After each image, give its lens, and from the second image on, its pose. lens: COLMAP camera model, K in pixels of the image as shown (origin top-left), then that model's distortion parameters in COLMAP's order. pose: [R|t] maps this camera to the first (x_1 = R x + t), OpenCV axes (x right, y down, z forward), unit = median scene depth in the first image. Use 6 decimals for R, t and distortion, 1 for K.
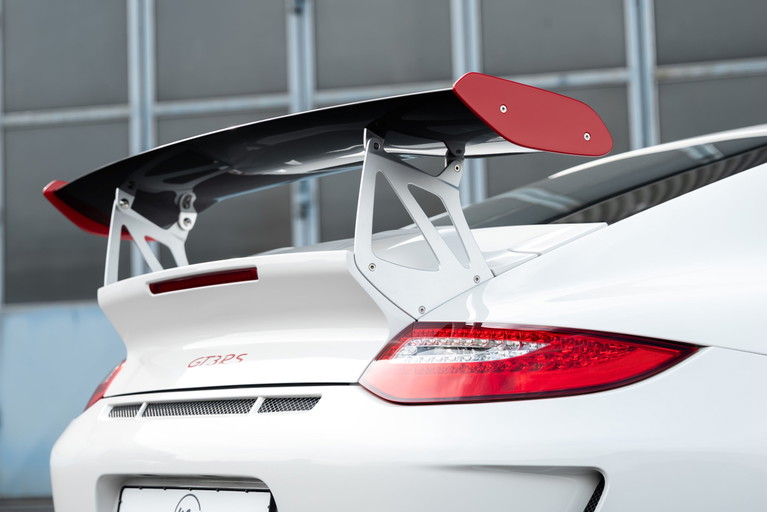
lens RADIAL K [[1703.5, 0, 412.5], [0, 1703.5, 249.5], [0, 0, 1]] dist [0.069057, 0.000000]
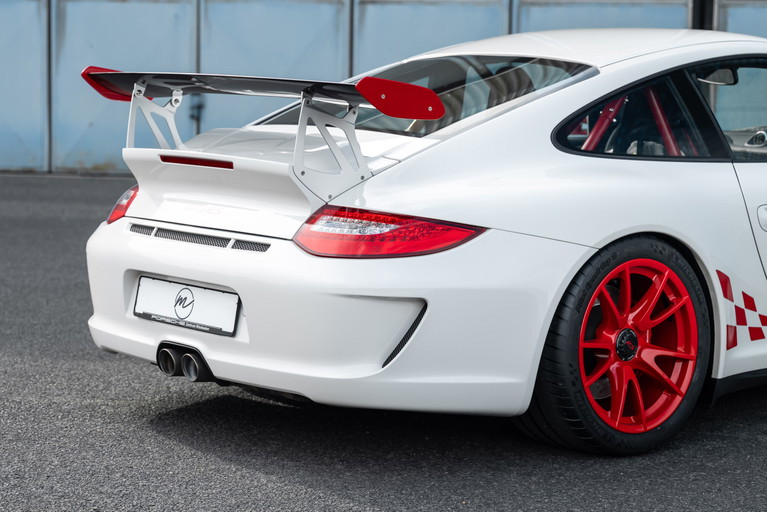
lens RADIAL K [[1717.7, 0, 380.5], [0, 1717.7, 255.1], [0, 0, 1]] dist [-0.043754, 0.000000]
pose [[0.997312, 0.040829, 0.060843, -0.046691], [-0.052403, 0.977817, 0.202799, -0.260561], [-0.051213, -0.205442, 0.977328, -0.710227]]
